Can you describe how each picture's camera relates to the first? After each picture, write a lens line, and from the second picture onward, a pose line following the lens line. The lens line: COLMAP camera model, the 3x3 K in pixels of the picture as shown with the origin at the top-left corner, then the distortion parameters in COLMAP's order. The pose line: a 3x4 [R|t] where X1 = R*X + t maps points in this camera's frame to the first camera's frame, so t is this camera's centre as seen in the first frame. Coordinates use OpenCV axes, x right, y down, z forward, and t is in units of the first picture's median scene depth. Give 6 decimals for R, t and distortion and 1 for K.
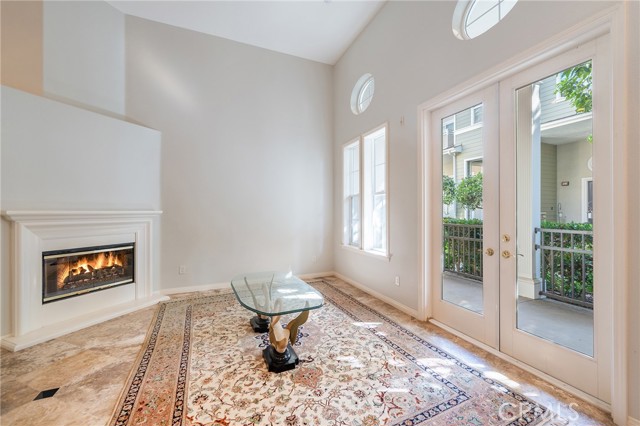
lens RADIAL K [[262.8, 0, 318.6], [0, 262.8, 210.6], [0, 0, 1]] dist [-0.001652, -0.000446]
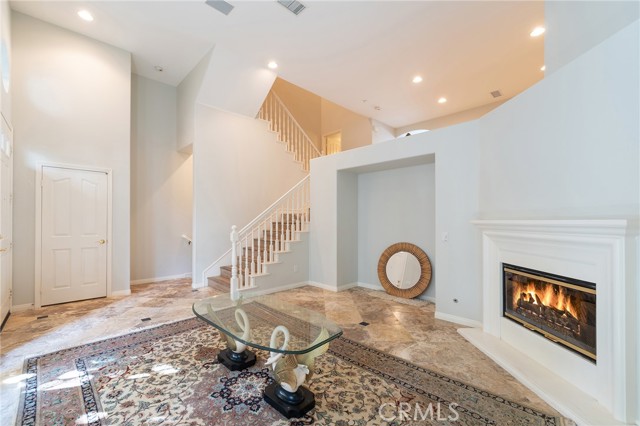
lens RADIAL K [[255.7, 0, 303.1], [0, 255.7, 219.2], [0, 0, 1]] dist [-0.001660, -0.000506]
pose [[-0.932359, -0.002491, -0.361526, -0.017190], [0.000244, 0.999972, -0.007521, 0.003691], [0.361535, -0.007101, -0.932332, 1.658311]]
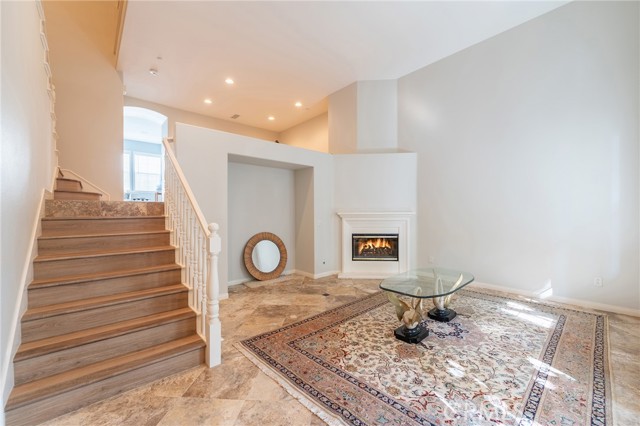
lens RADIAL K [[252.2, 0, 320.0], [0, 252.2, 213.0], [0, 0, 1]] dist [0.000549, 0.000145]
pose [[0.314610, 0.001435, -0.949220, 0.664541], [0.005786, 0.999977, 0.003430, -0.004013], [0.949204, -0.006571, 0.314594, 0.187648]]
